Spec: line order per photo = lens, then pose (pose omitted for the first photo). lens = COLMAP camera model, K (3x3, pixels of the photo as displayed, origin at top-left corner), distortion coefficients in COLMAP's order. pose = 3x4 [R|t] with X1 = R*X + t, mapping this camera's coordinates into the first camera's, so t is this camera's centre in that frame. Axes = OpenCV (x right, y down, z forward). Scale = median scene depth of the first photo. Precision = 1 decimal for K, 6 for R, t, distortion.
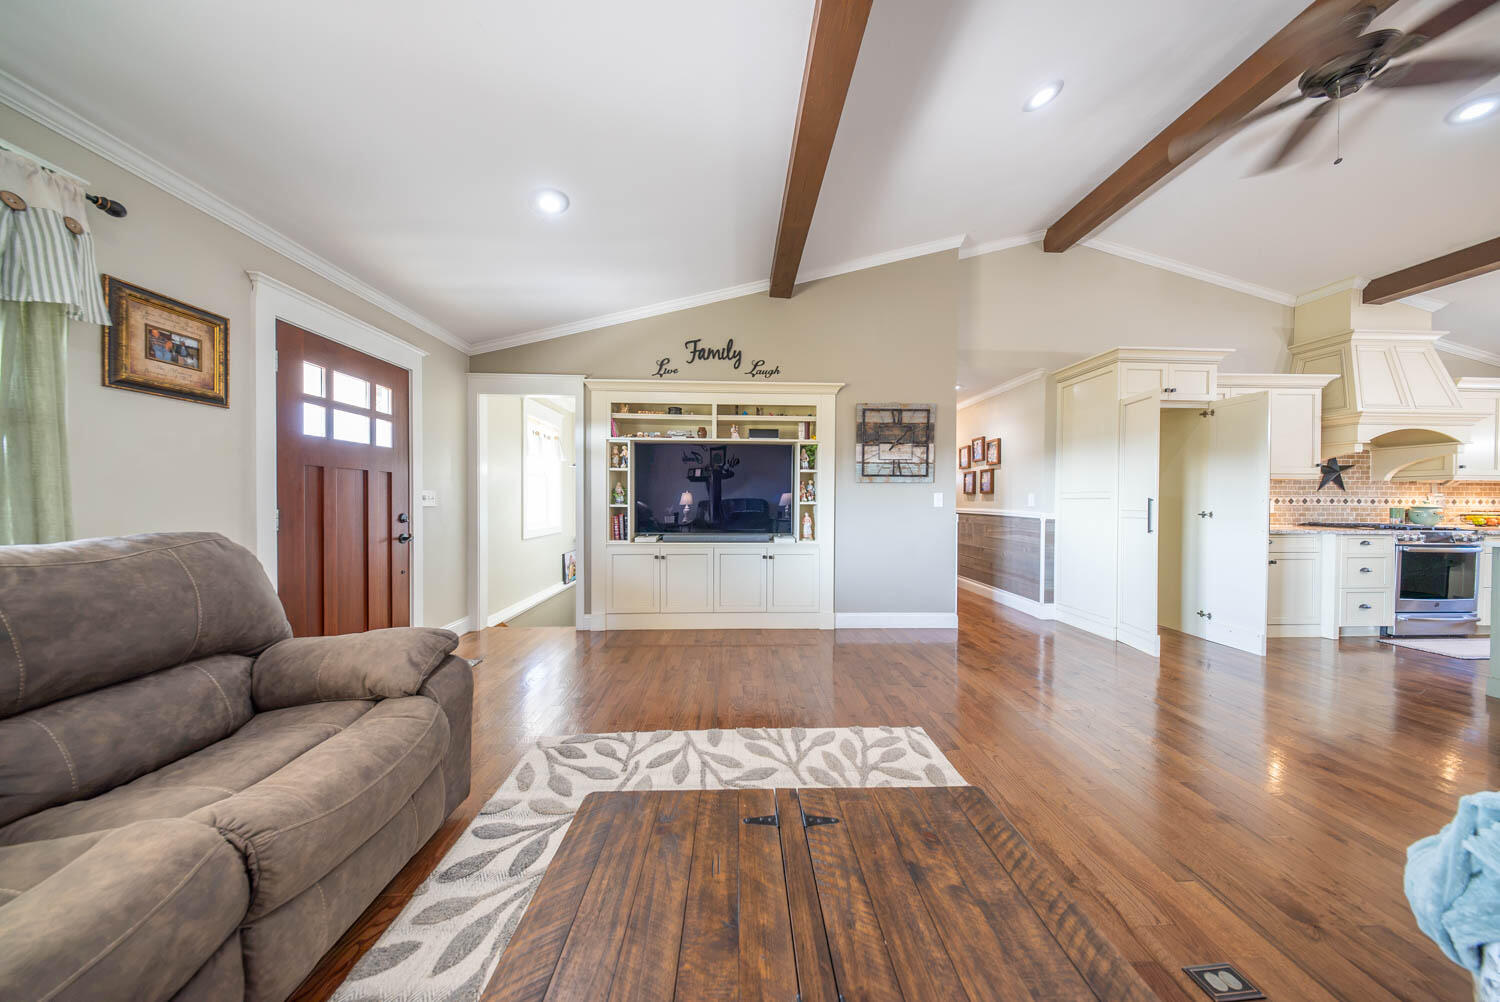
lens RADIAL K [[443.7, 0, 755.4], [0, 443.7, 501.5], [0, 0, 1]] dist [0.001677, 0.000139]
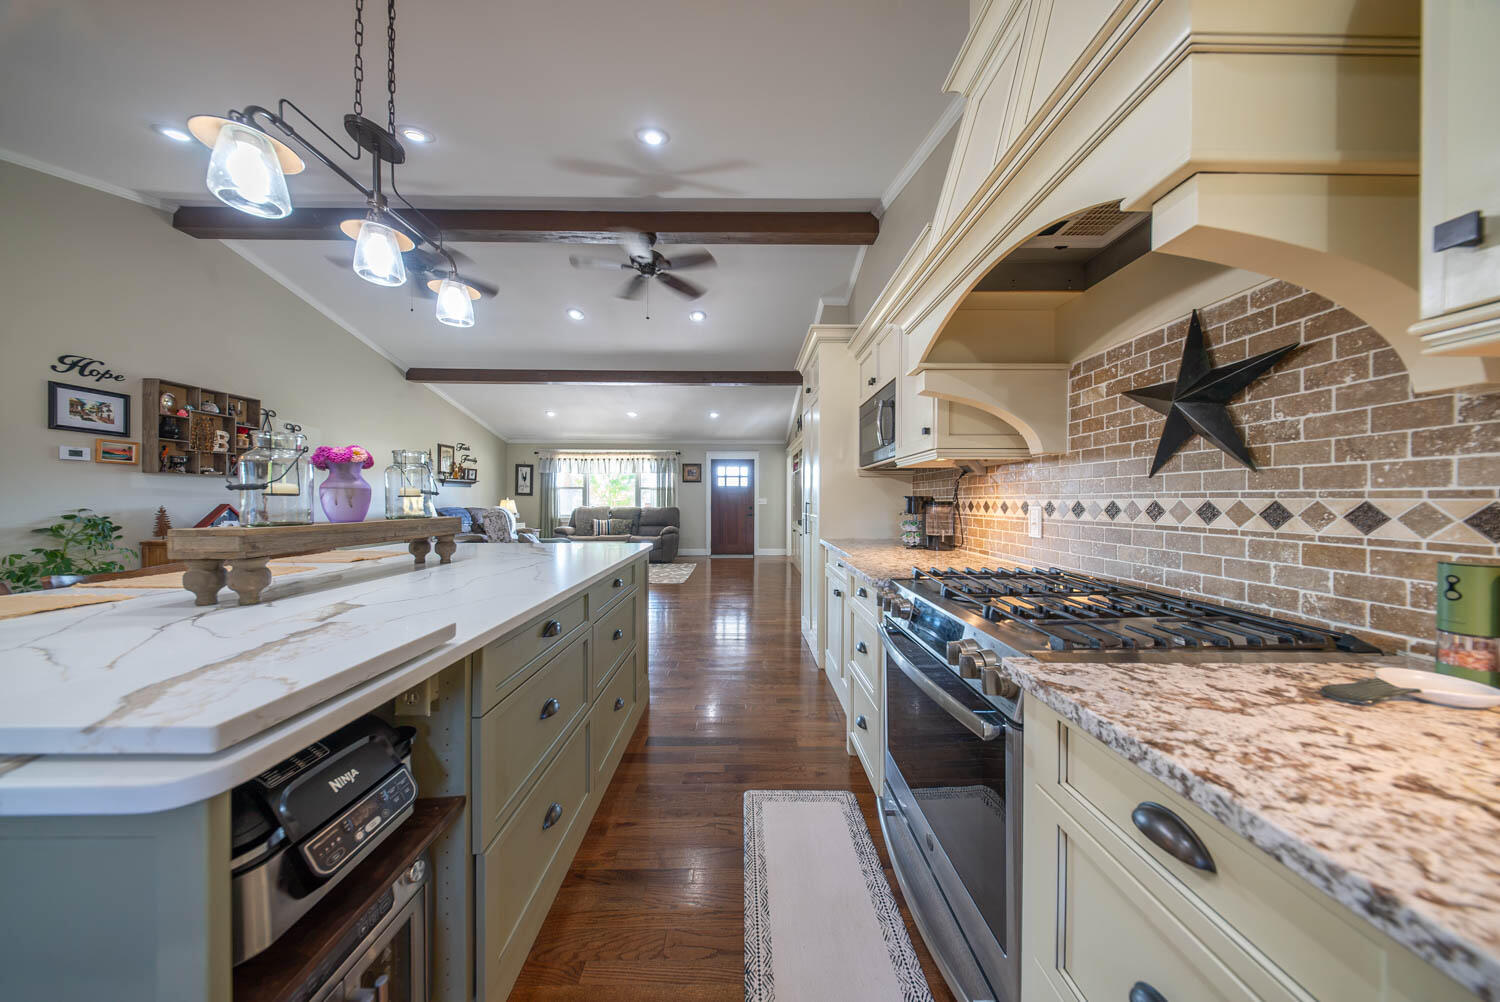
lens RADIAL K [[443.7, 0, 750.9], [0, 443.7, 502.5], [0, 0, 1]] dist [0.001677, 0.000139]
pose [[-0.033324, 0.001928, -0.999443, 1.755895], [-0.008239, 0.999964, 0.002204, -0.005410], [0.999411, 0.008308, -0.033306, 0.839197]]
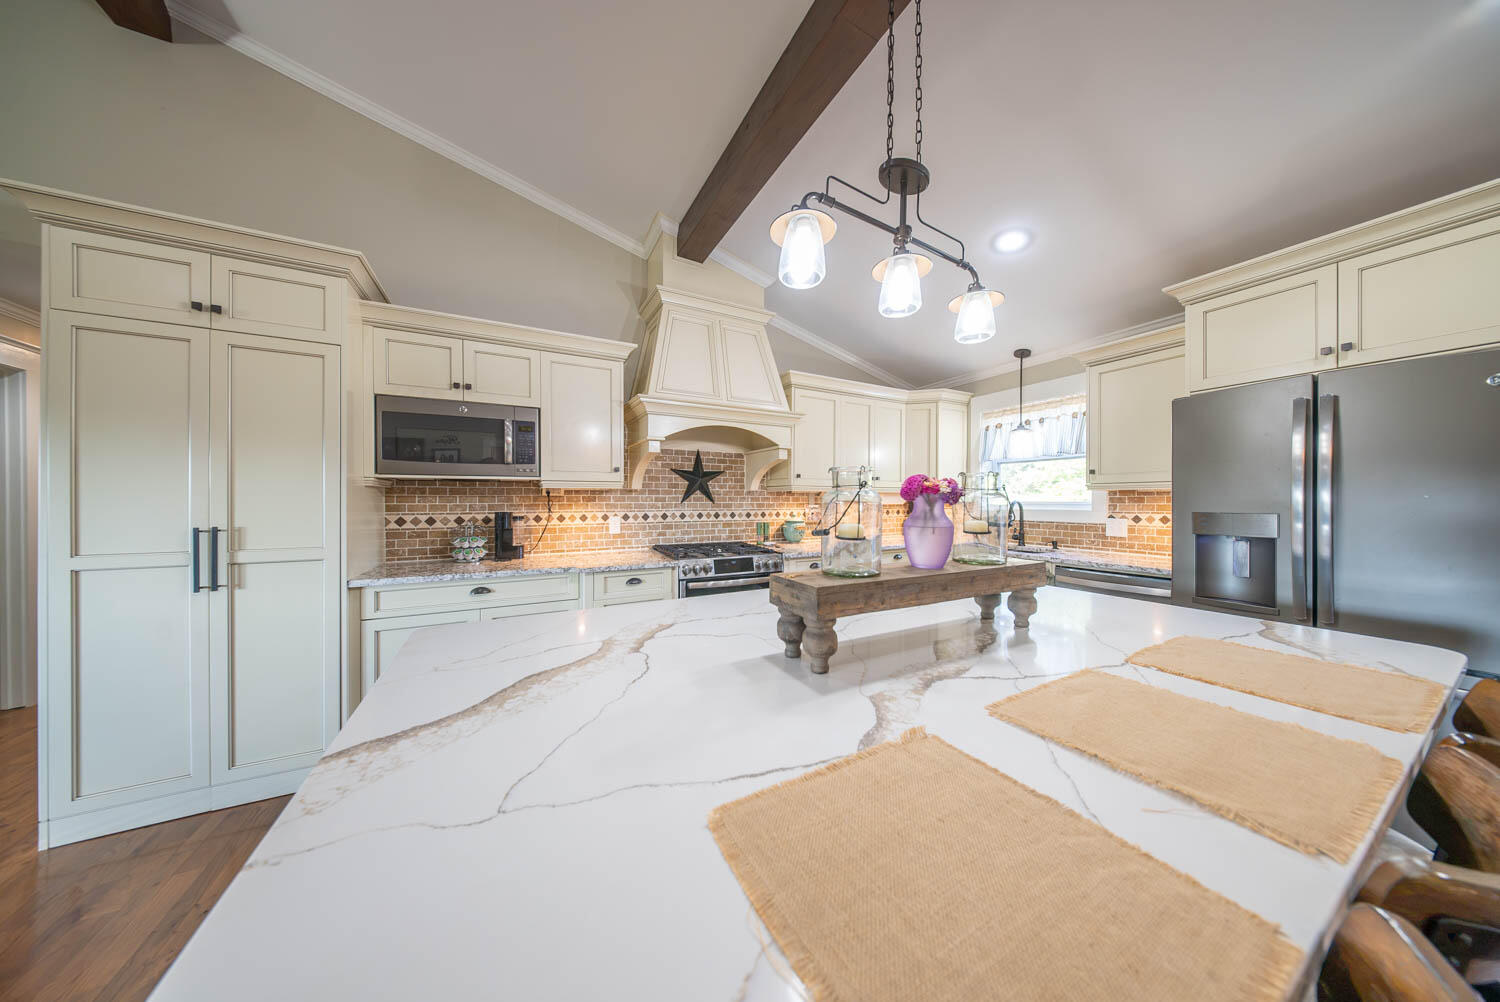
lens RADIAL K [[443.7, 0, 755.1], [0, 443.7, 507.5], [0, 0, 1]] dist [0.001677, 0.000139]
pose [[0.903478, -0.010491, 0.428505, 1.173816], [0.005766, 0.999907, 0.012324, -0.027753], [-0.428595, -0.008663, 0.903455, 0.265762]]
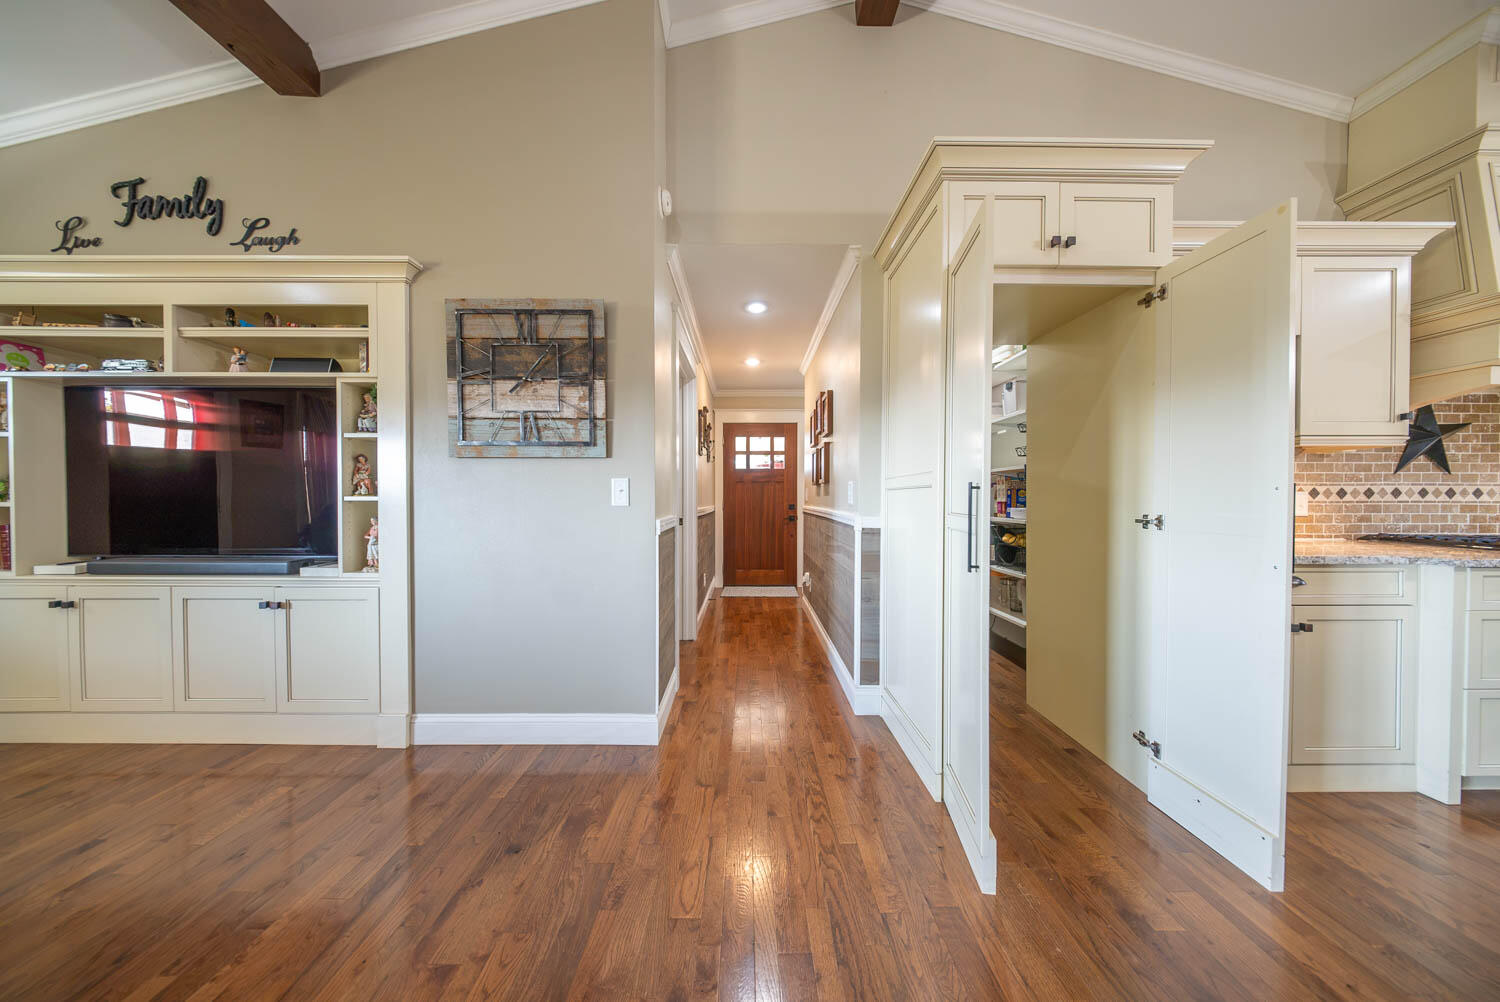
lens RADIAL K [[443.7, 0, 755.9], [0, 443.7, 501.5], [0, 0, 1]] dist [0.001677, 0.000139]
pose [[0.999409, -0.002154, -0.034299, 0.593383], [0.002208, 0.999996, 0.001550, 0.007759], [0.034296, -0.001625, 0.999410, 0.504483]]
